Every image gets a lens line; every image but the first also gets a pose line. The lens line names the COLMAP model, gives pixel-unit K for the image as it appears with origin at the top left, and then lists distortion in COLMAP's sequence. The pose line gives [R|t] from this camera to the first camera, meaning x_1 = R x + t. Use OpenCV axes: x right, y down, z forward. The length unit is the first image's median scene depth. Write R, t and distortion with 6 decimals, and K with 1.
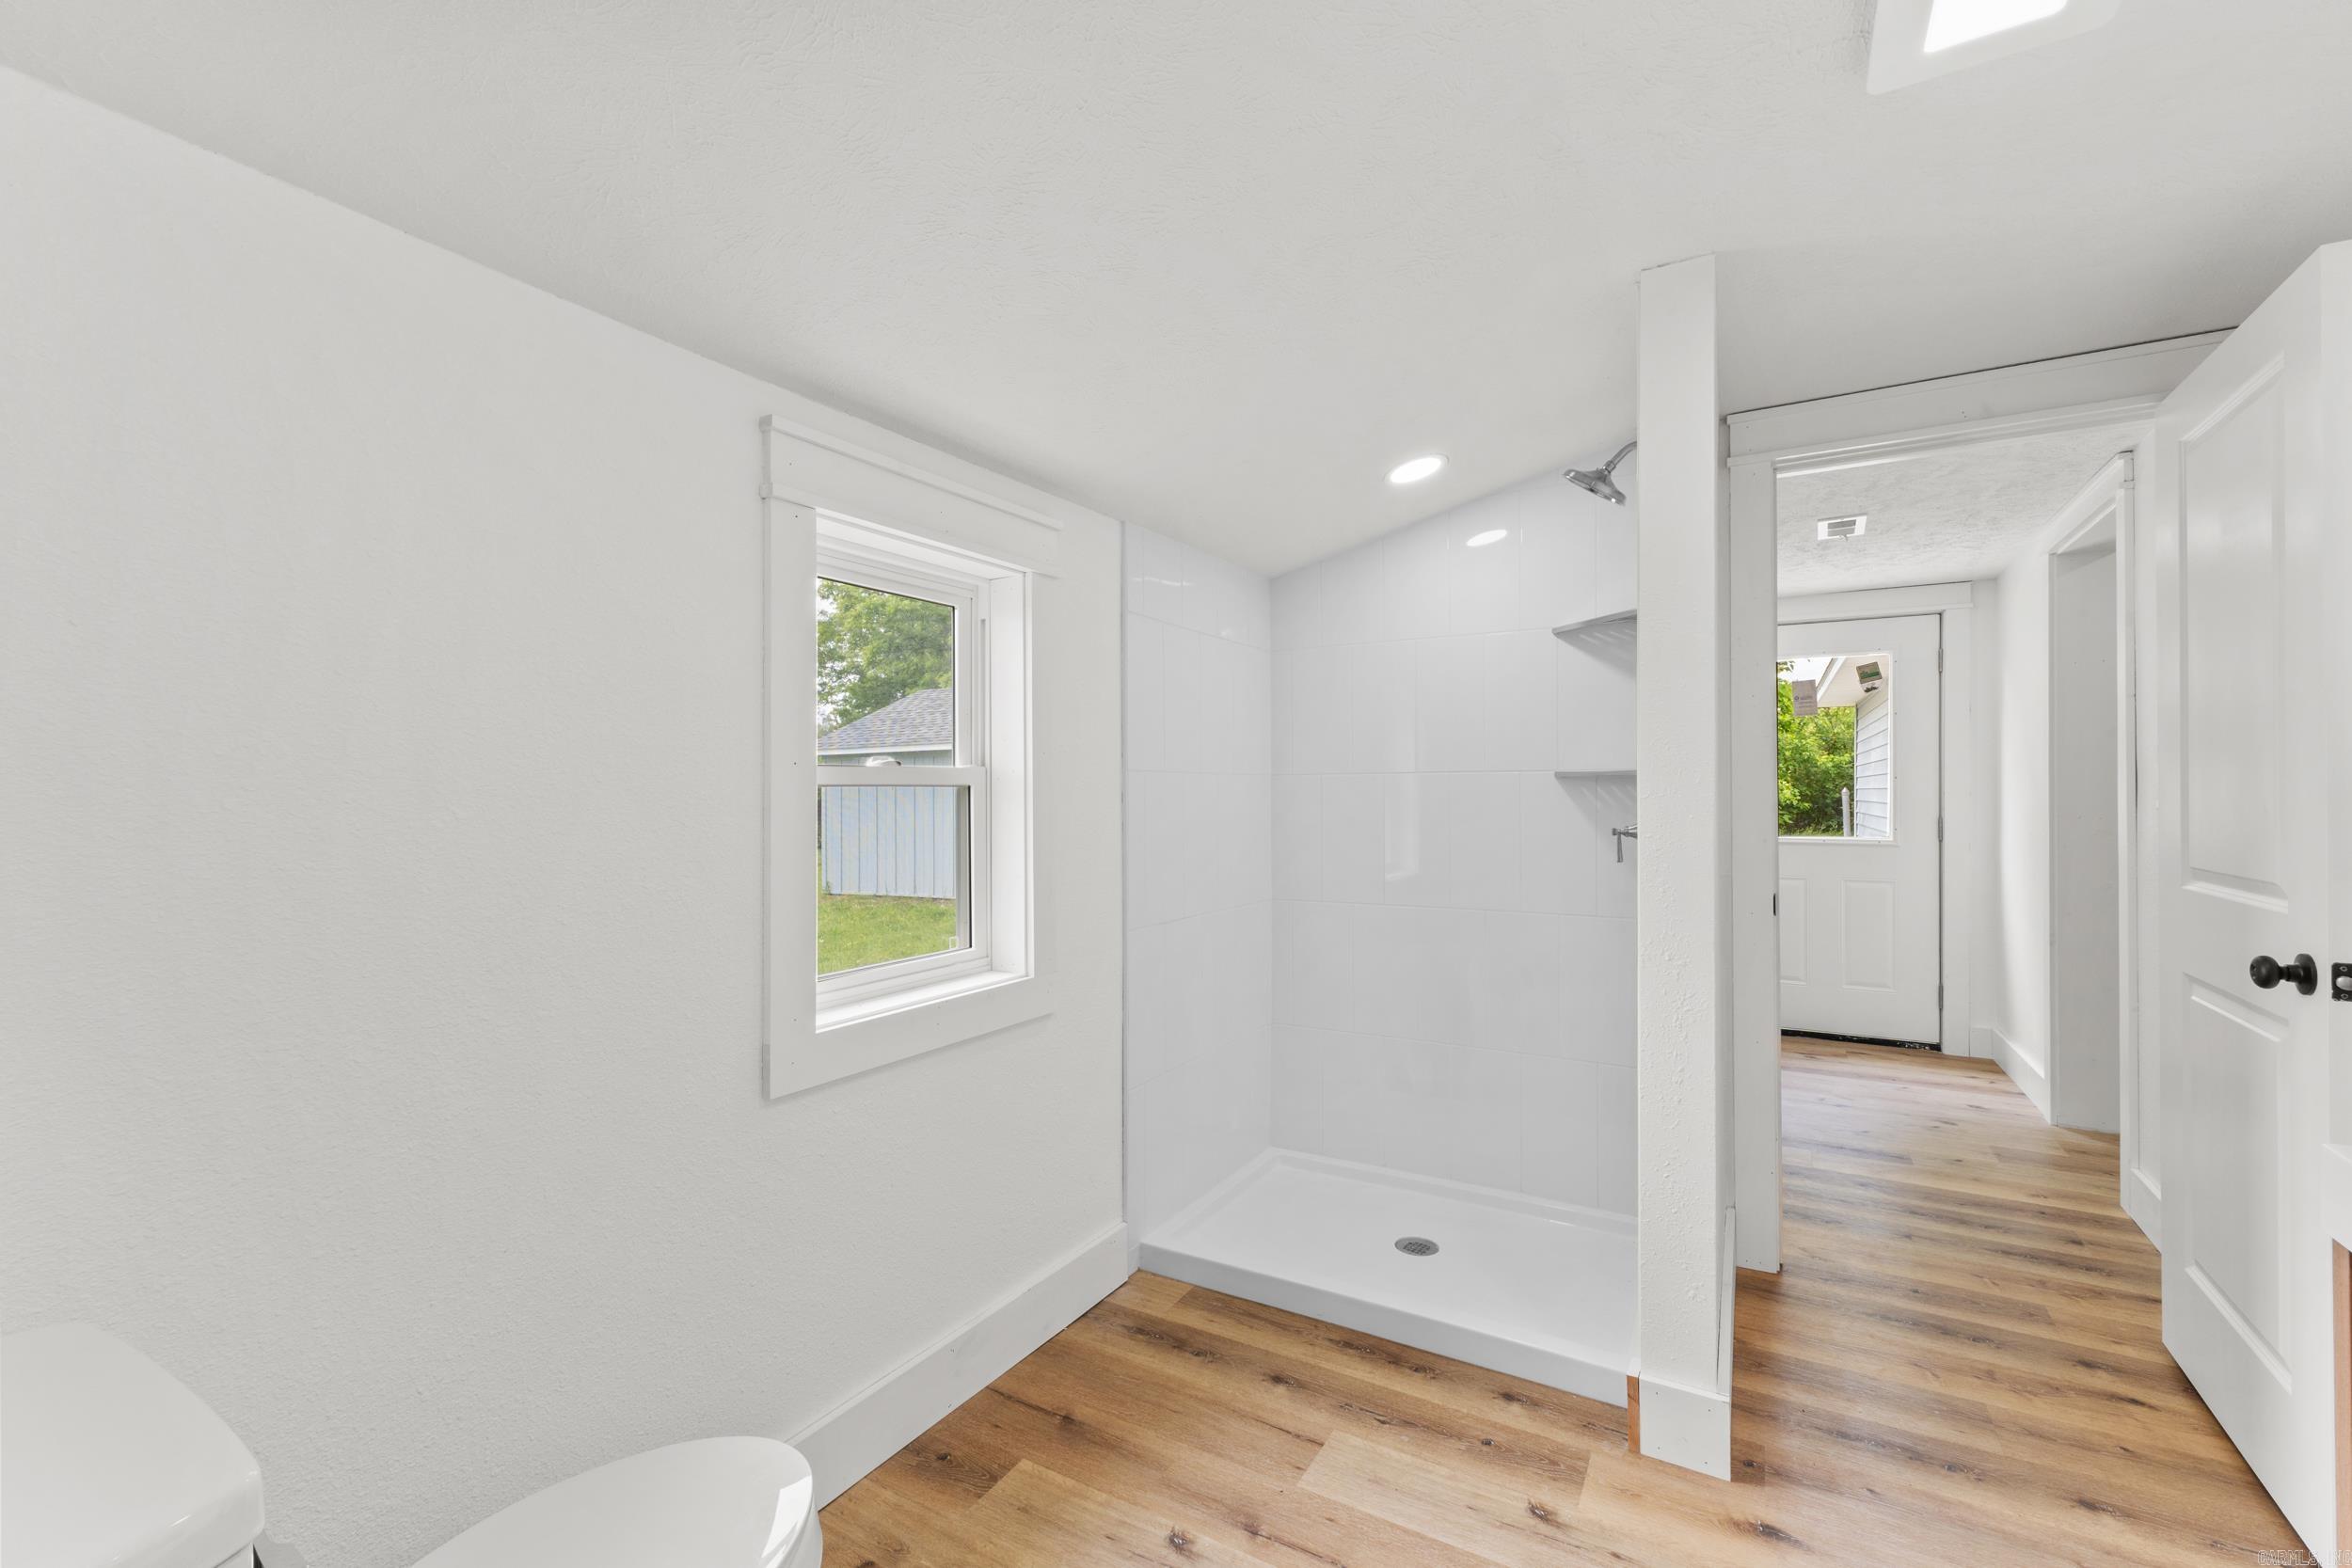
lens RADIAL K [[994.1, 0, 1178.0], [0, 994.1, 784.9], [0, 0, 1]] dist [0.007638, -0.000925]
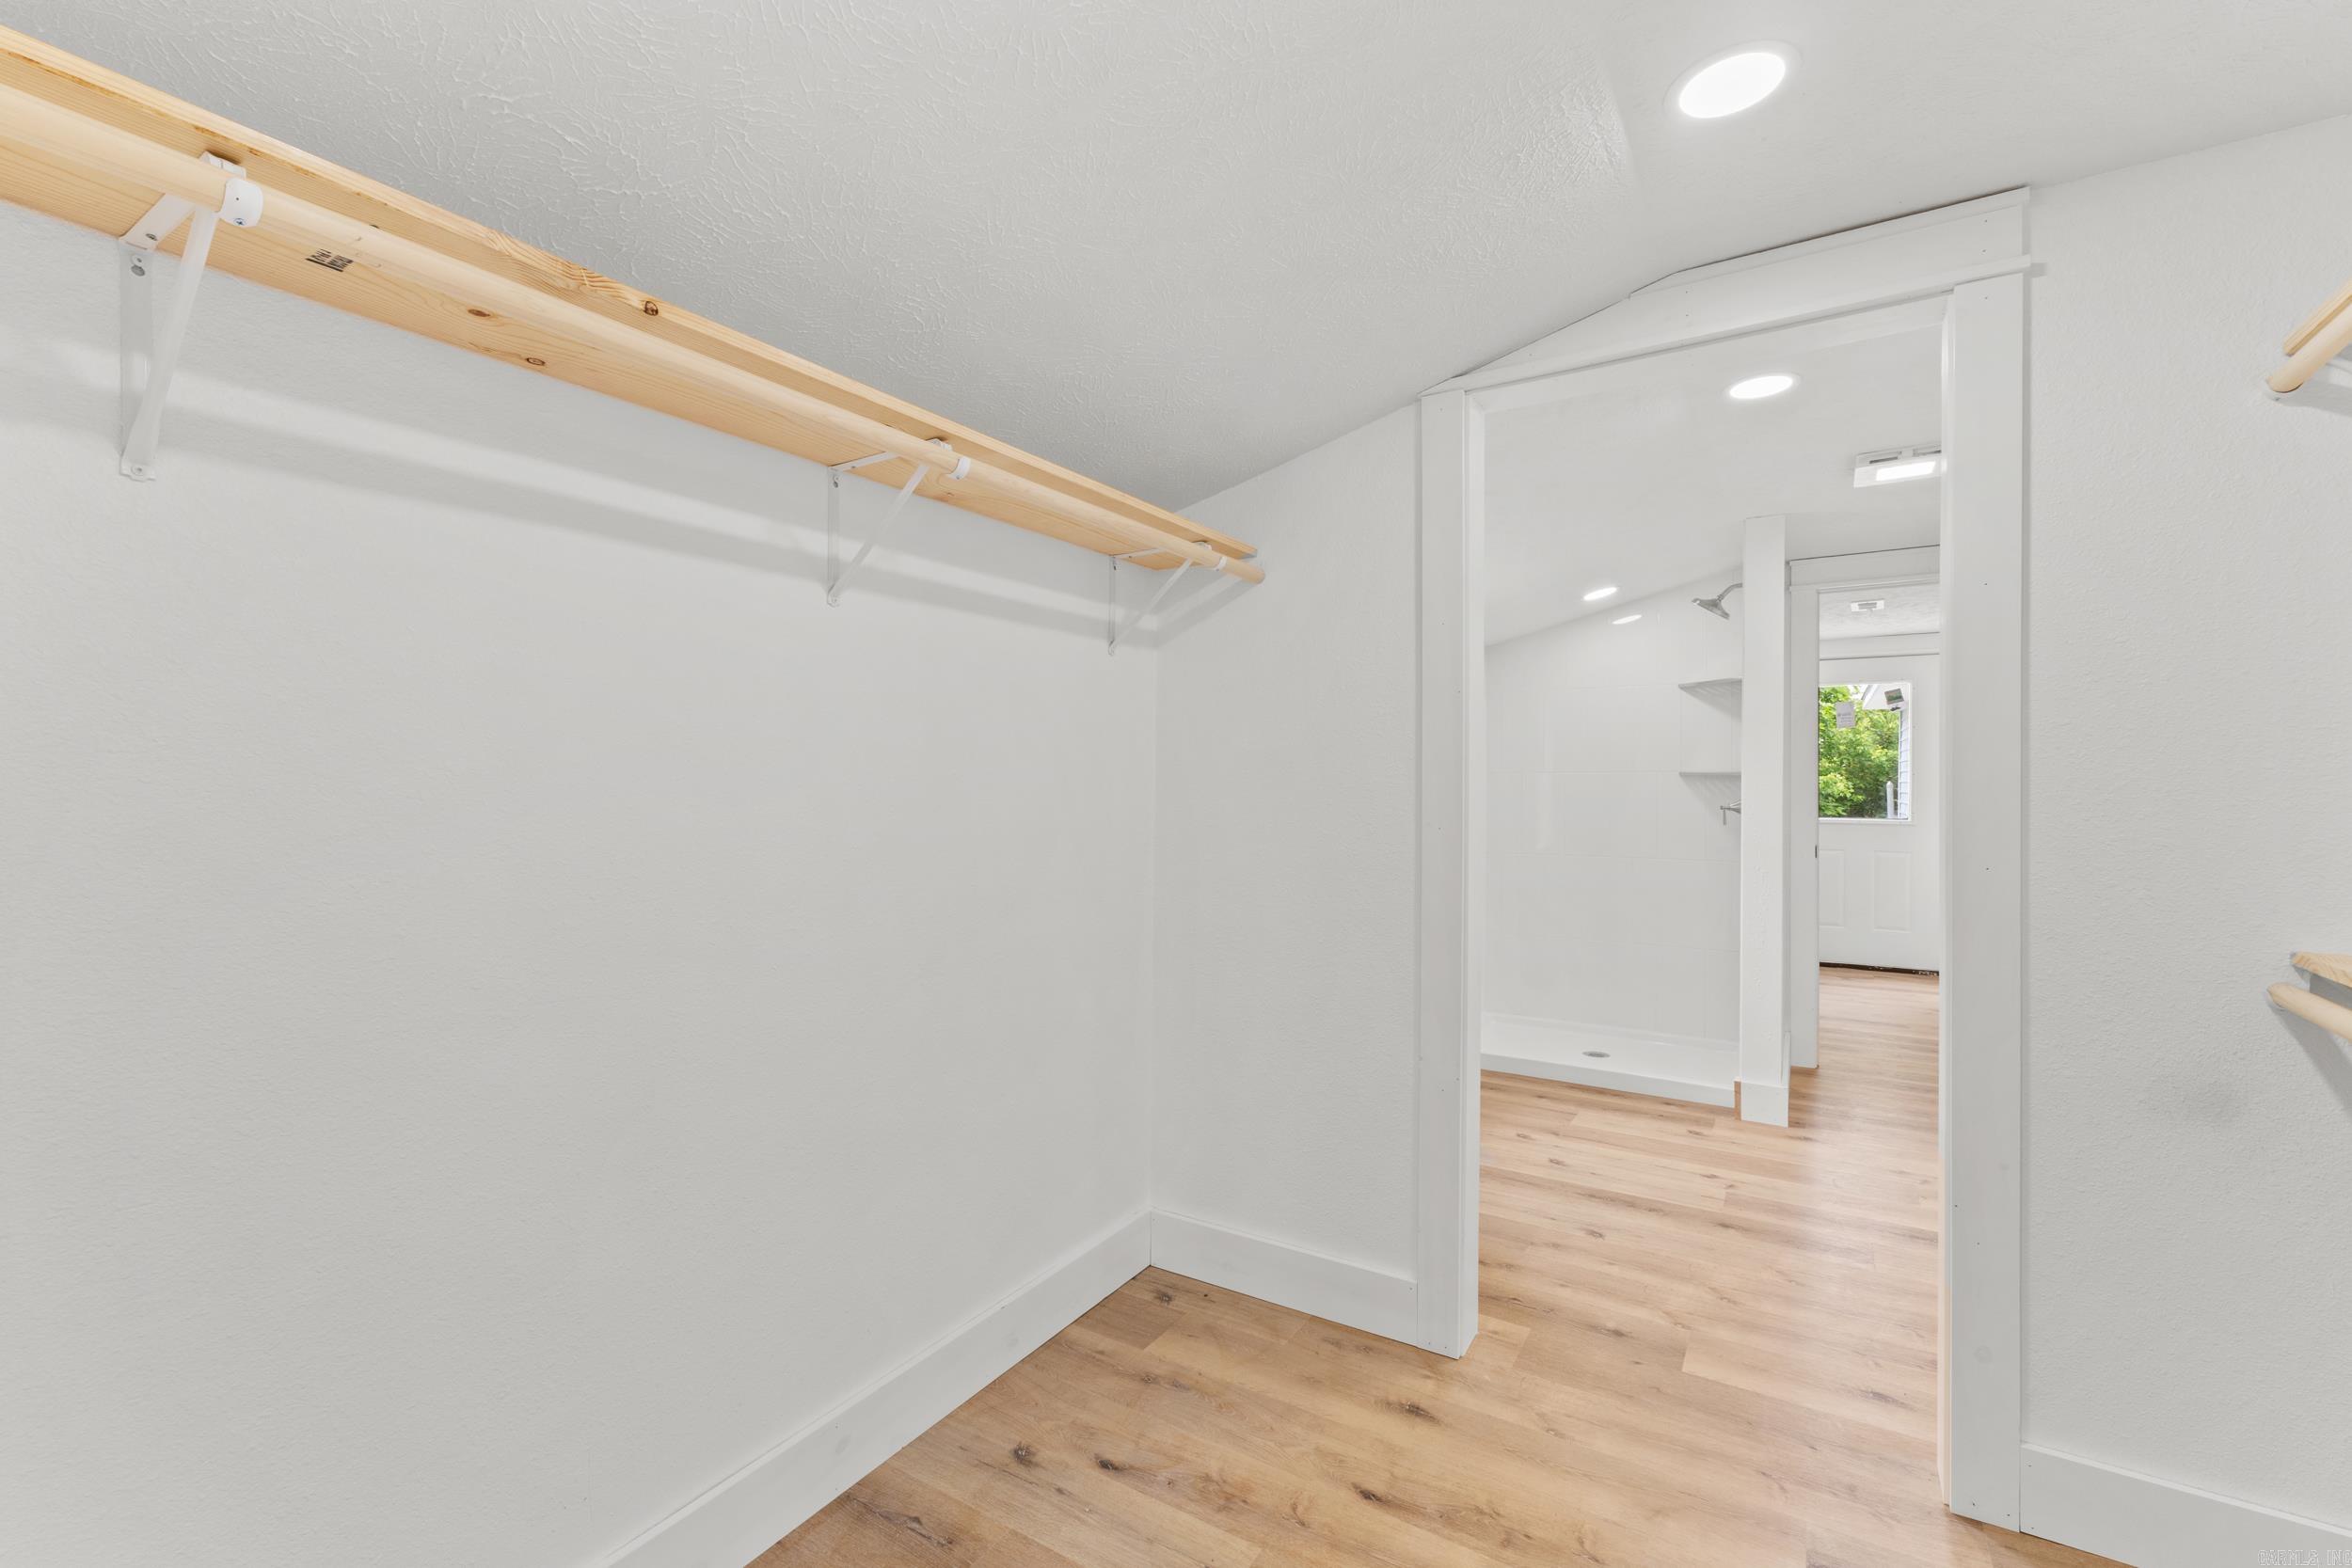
lens RADIAL K [[994.1, 0, 1178.0], [0, 994.1, 785.0], [0, 0, 1]] dist [0.007638, -0.000925]
pose [[0.999176, 0.002950, -0.040483, -0.243278], [-0.002568, 0.999952, 0.009484, -0.003512], [0.040509, -0.009373, 0.999135, -0.429328]]
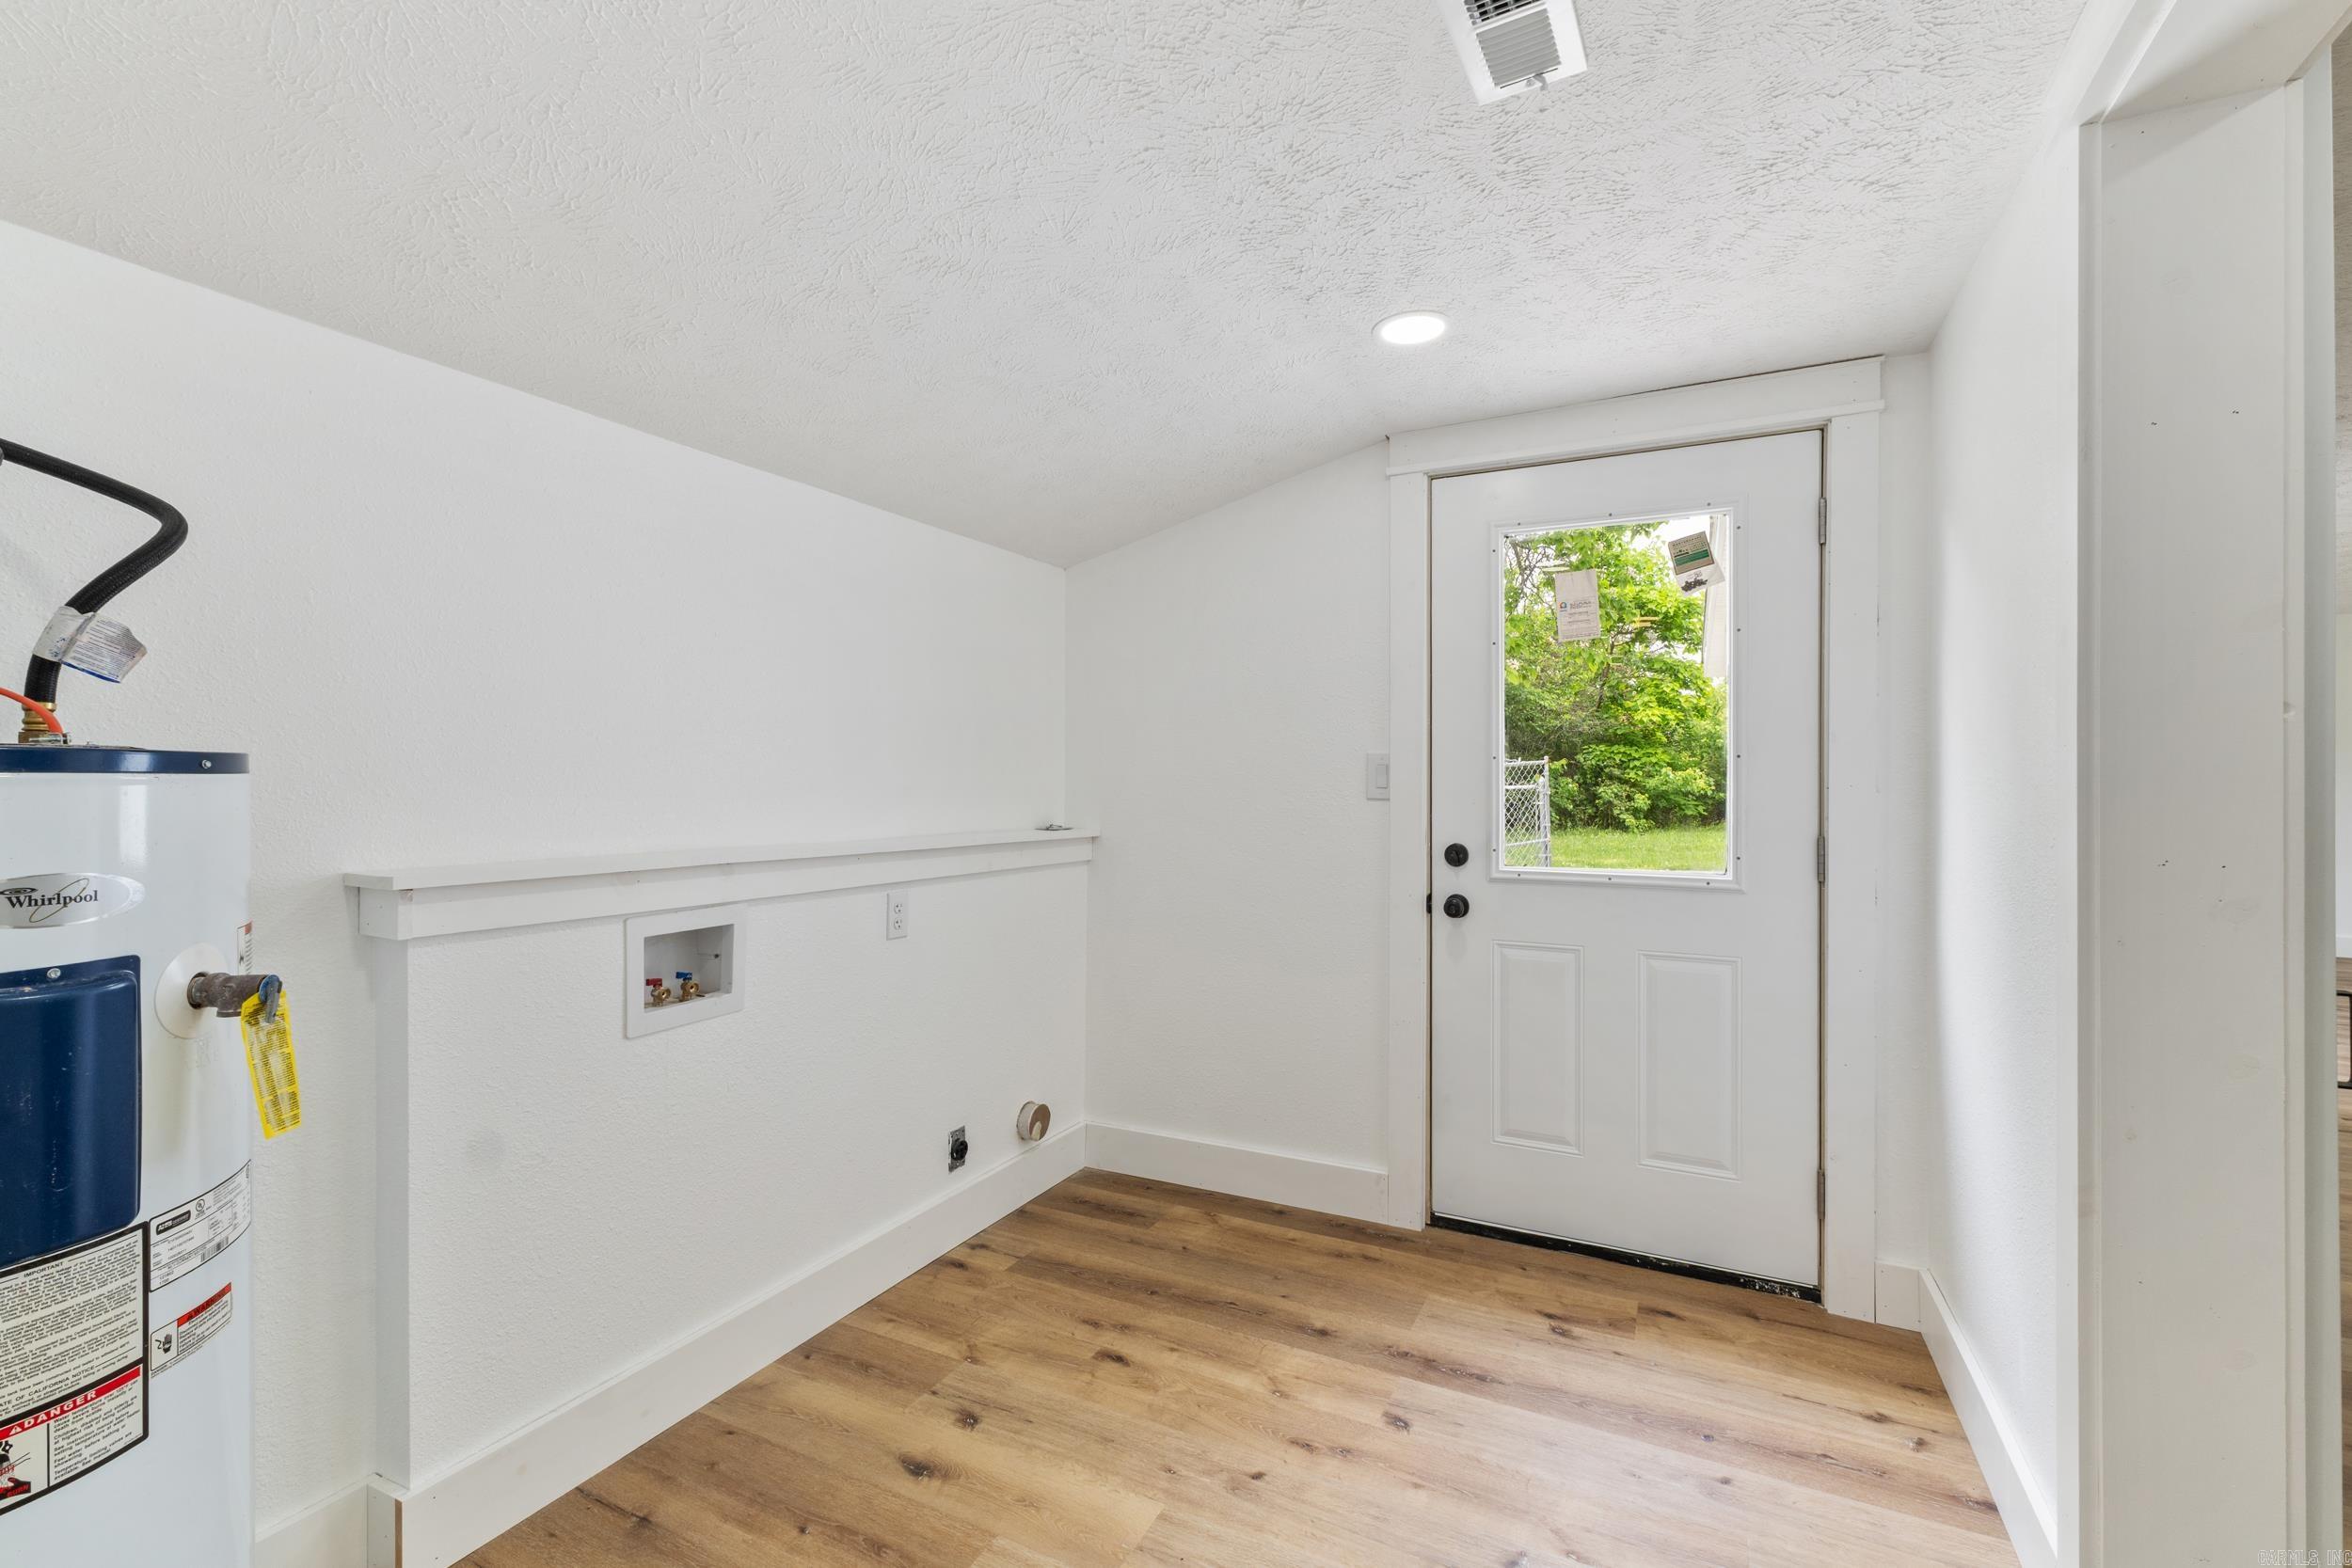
lens RADIAL K [[994.1, 0, 1182.0], [0, 994.1, 771.3], [0, 0, 1]] dist [0.007638, -0.000925]
pose [[0.998566, 0.004061, 0.053389, 0.450032], [-0.004035, 0.999992, -0.000603, 0.001731], [-0.053392, 0.000387, 0.998574, 0.558970]]
